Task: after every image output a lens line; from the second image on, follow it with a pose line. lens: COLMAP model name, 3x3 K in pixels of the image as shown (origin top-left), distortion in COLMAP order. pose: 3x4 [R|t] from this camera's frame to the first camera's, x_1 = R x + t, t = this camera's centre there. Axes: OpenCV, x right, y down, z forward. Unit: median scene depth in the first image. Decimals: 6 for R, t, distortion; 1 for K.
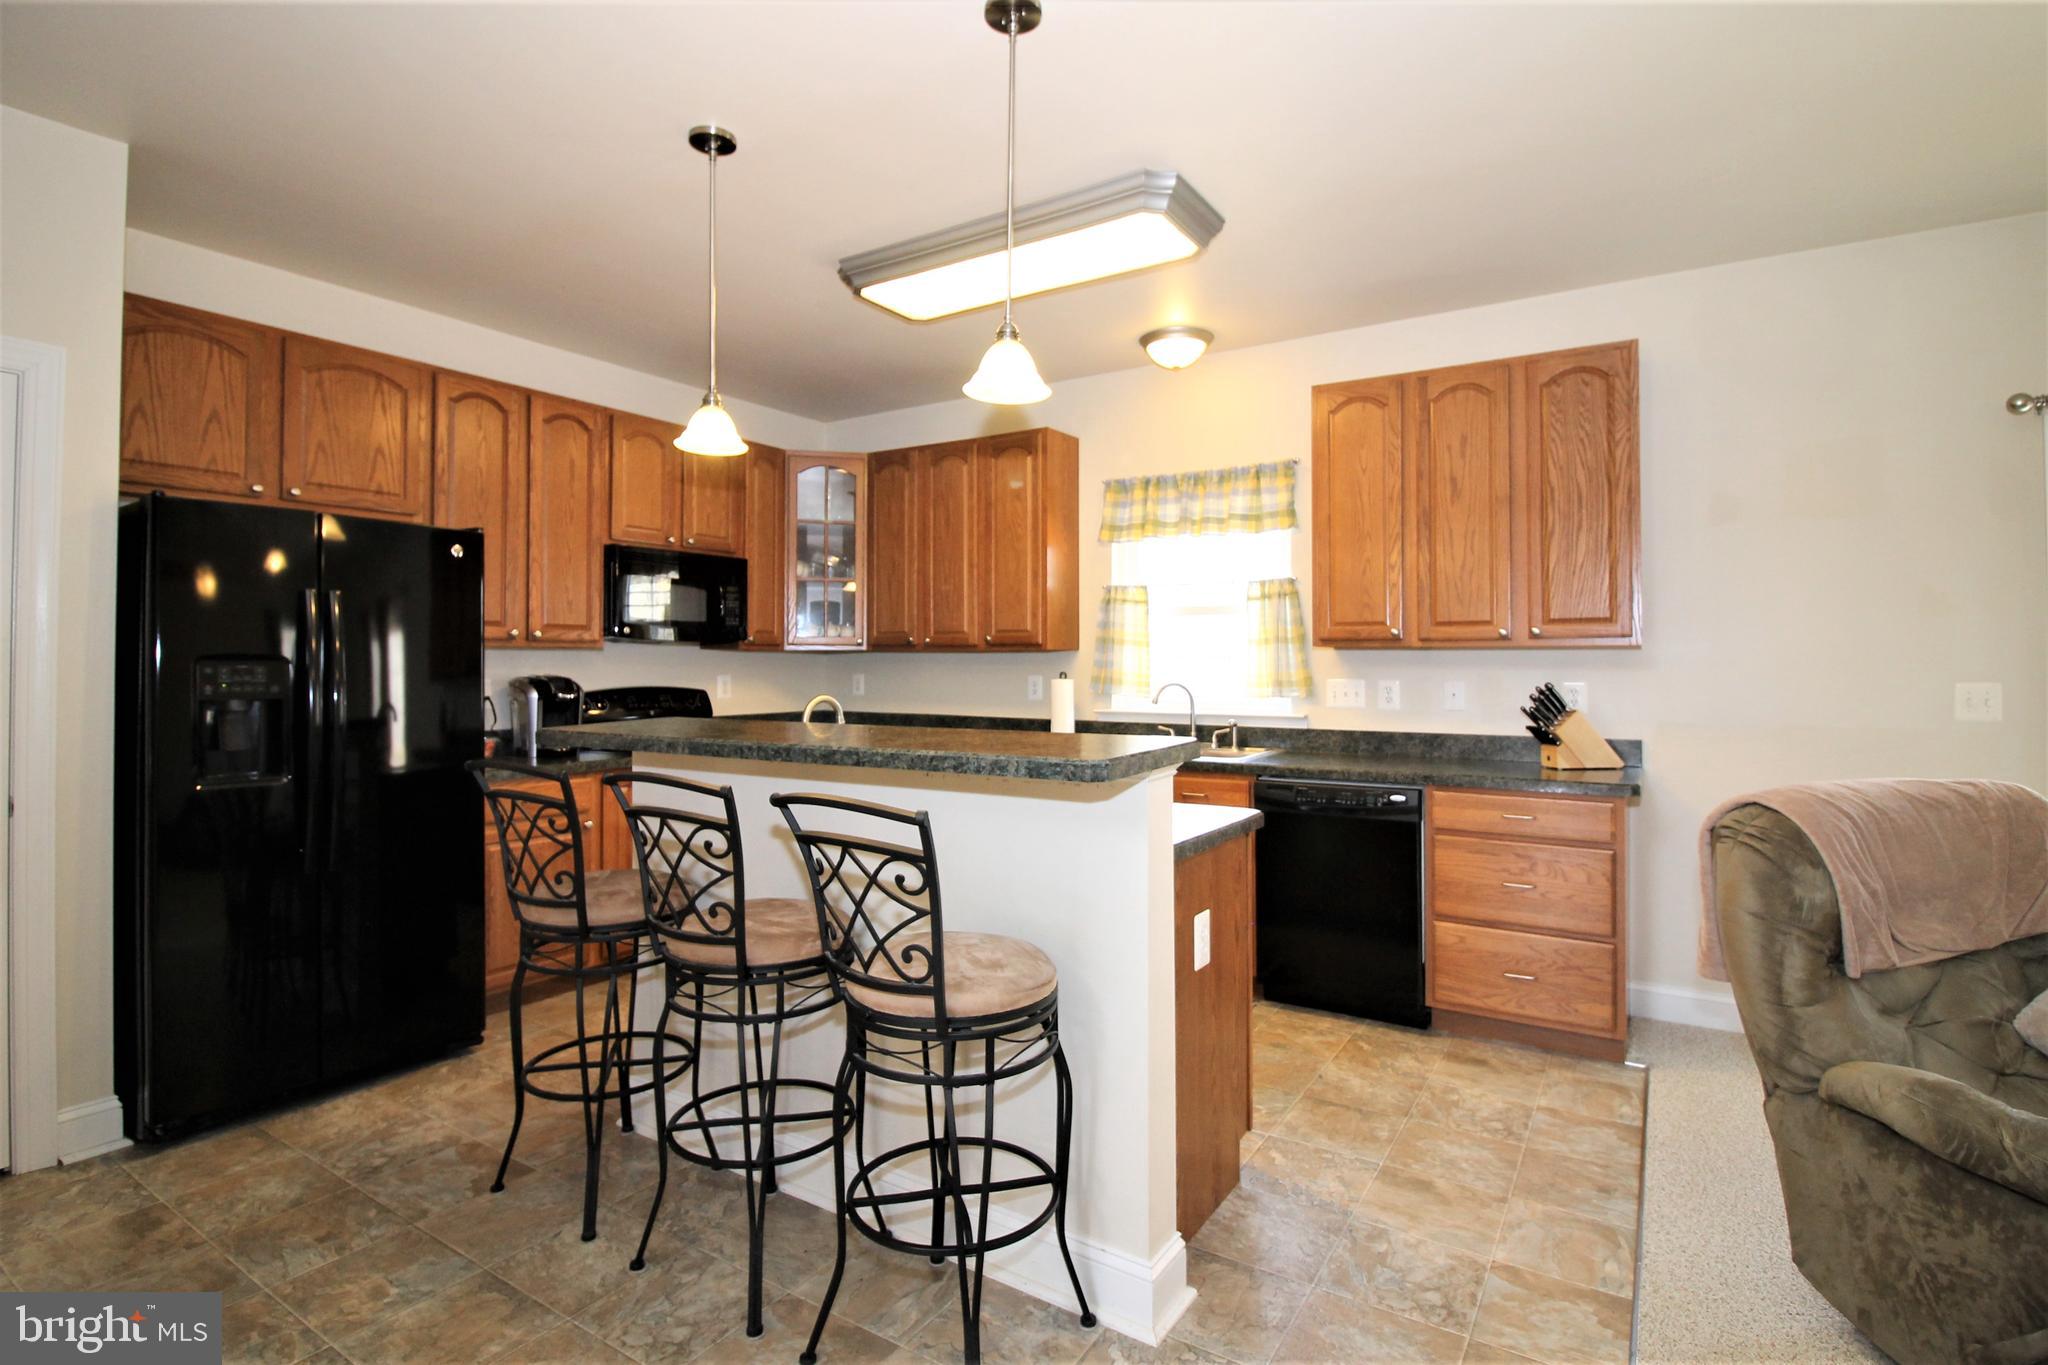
lens RADIAL K [[979.0, 0, 1024.3], [0, 979.0, 649.2], [0, 0, 1]] dist [-0.008246, -0.003883]
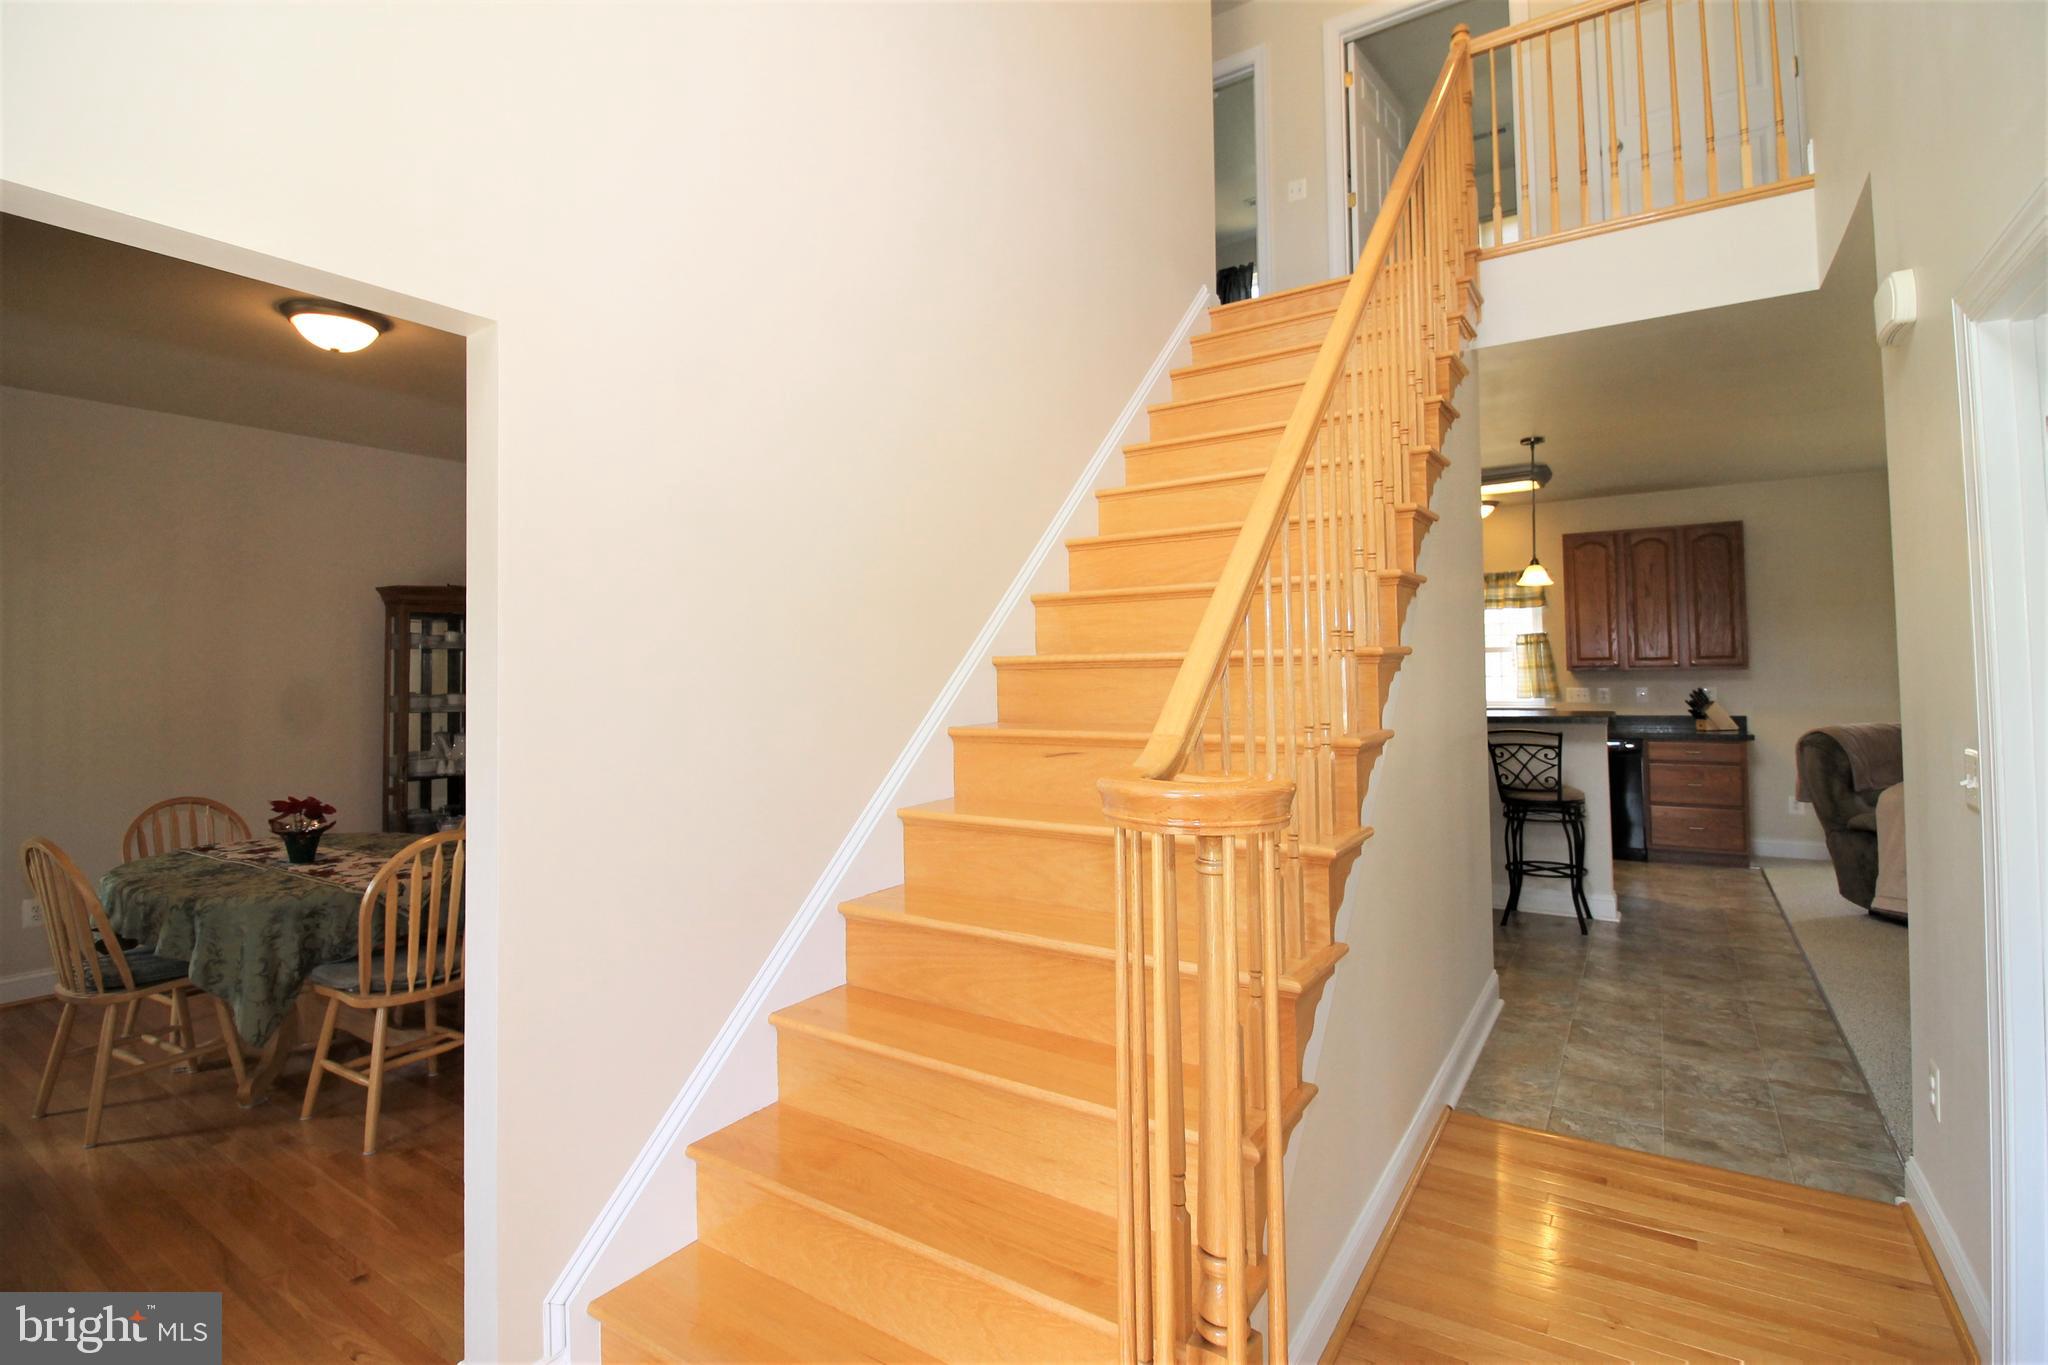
lens RADIAL K [[979.0, 0, 994.4], [0, 979.0, 635.3], [0, 0, 1]] dist [-0.008246, -0.003883]
pose [[0.999784, -0.012841, -0.016369, -0.872579], [0.012437, 0.999621, -0.024543, -0.043018], [0.016678, 0.024334, 0.999565, -1.020076]]
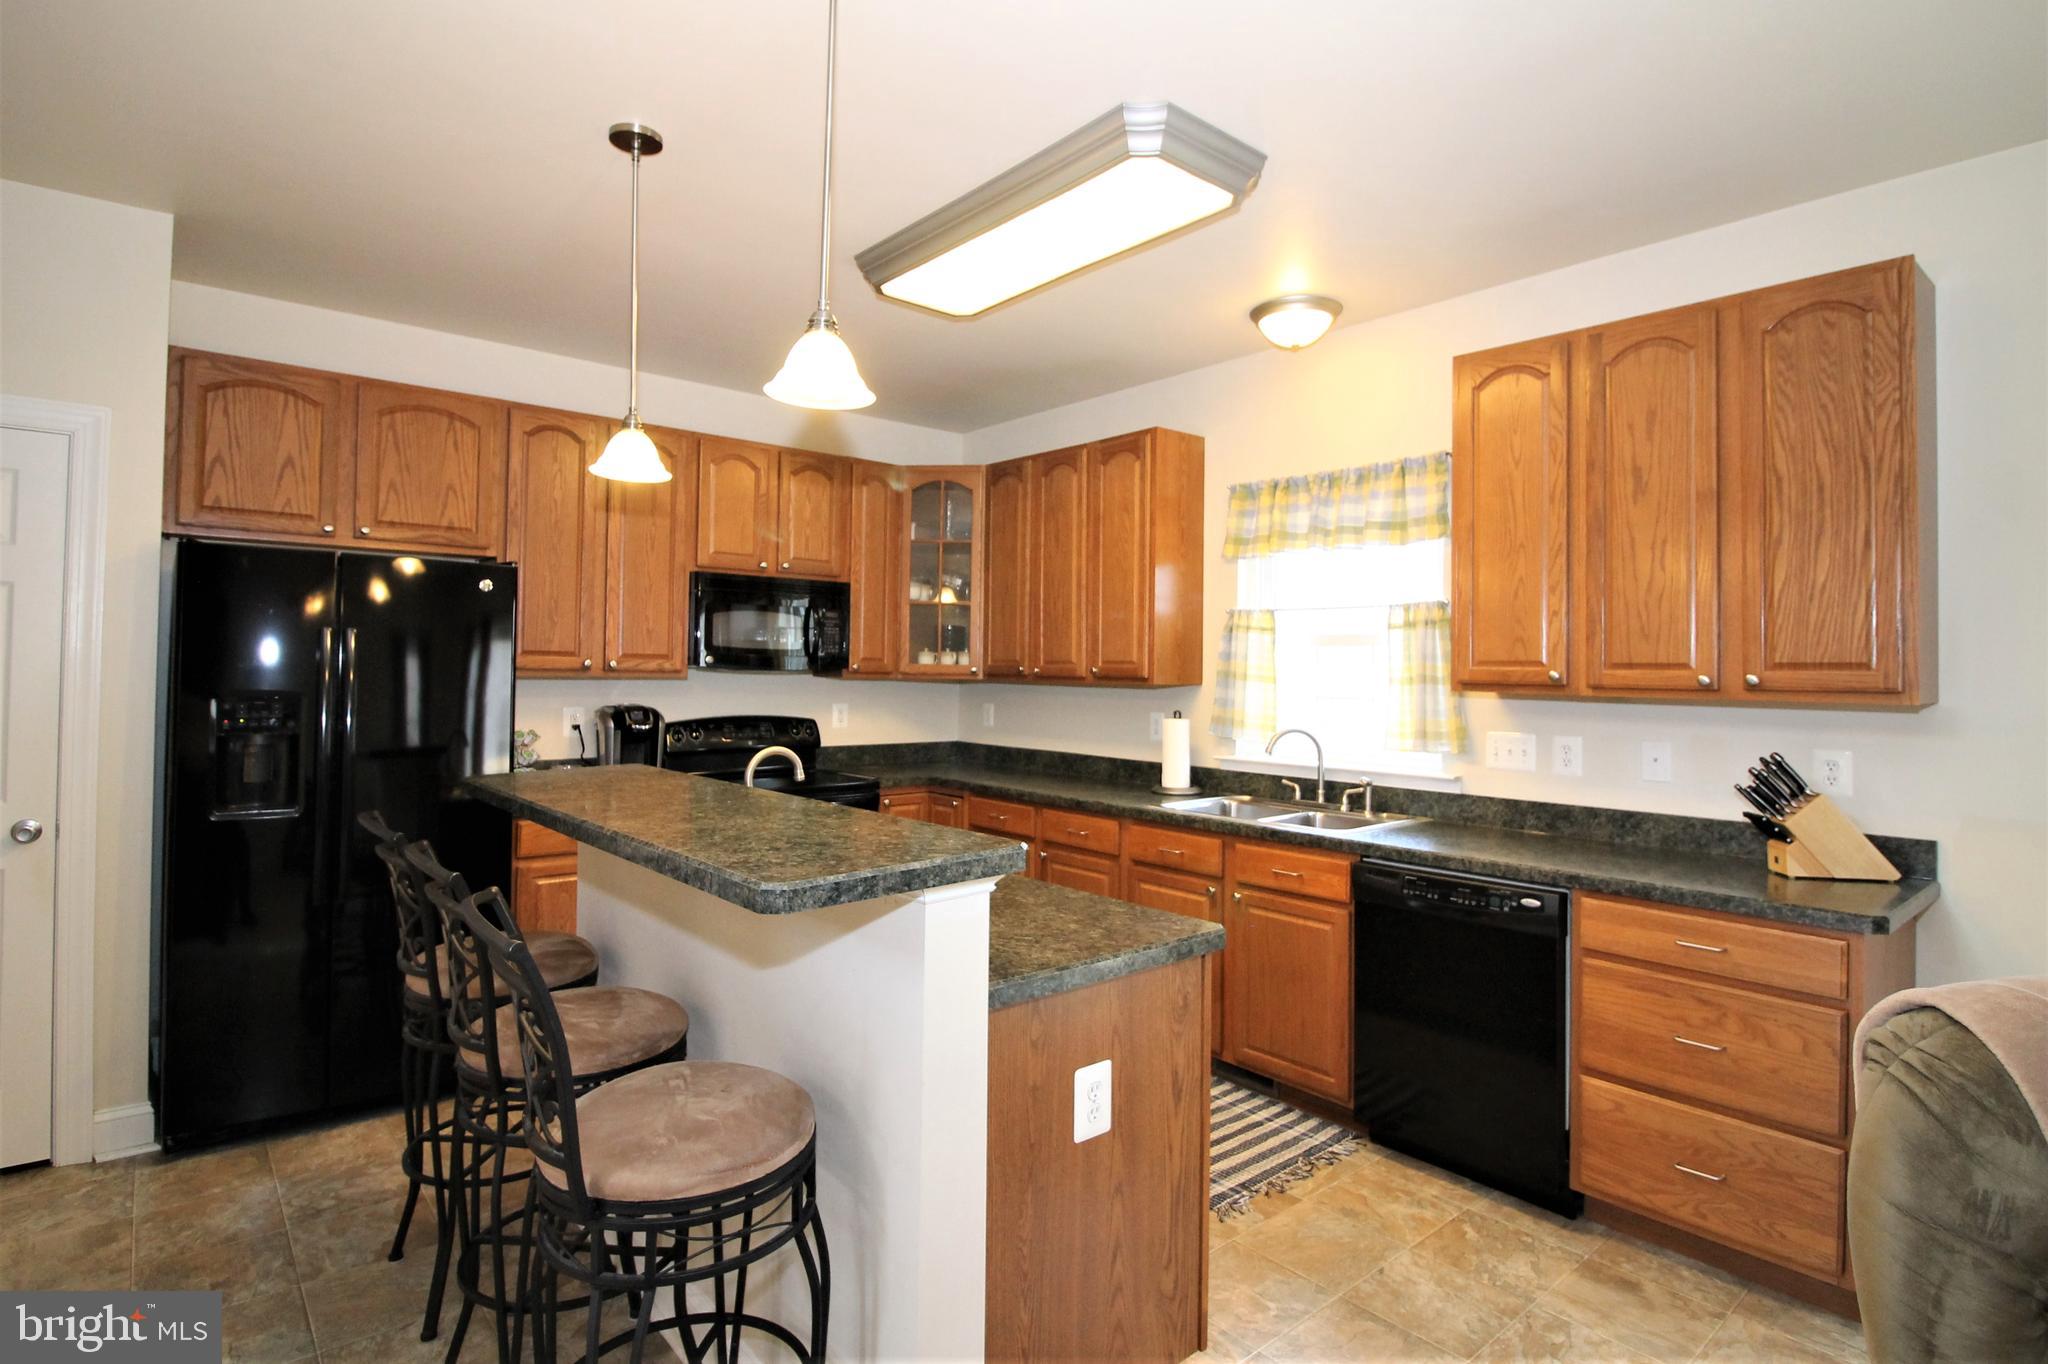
lens RADIAL K [[1016.1, 0, 1039.4], [0, 1016.1, 651.0], [0, 0, 1]] dist [-0.006127, -0.005833]
pose [[0.959147, 0.007141, -0.282819, 0.230790], [-0.009280, 0.999938, -0.006224, -0.029387], [0.282757, 0.008594, 0.959153, 0.147449]]
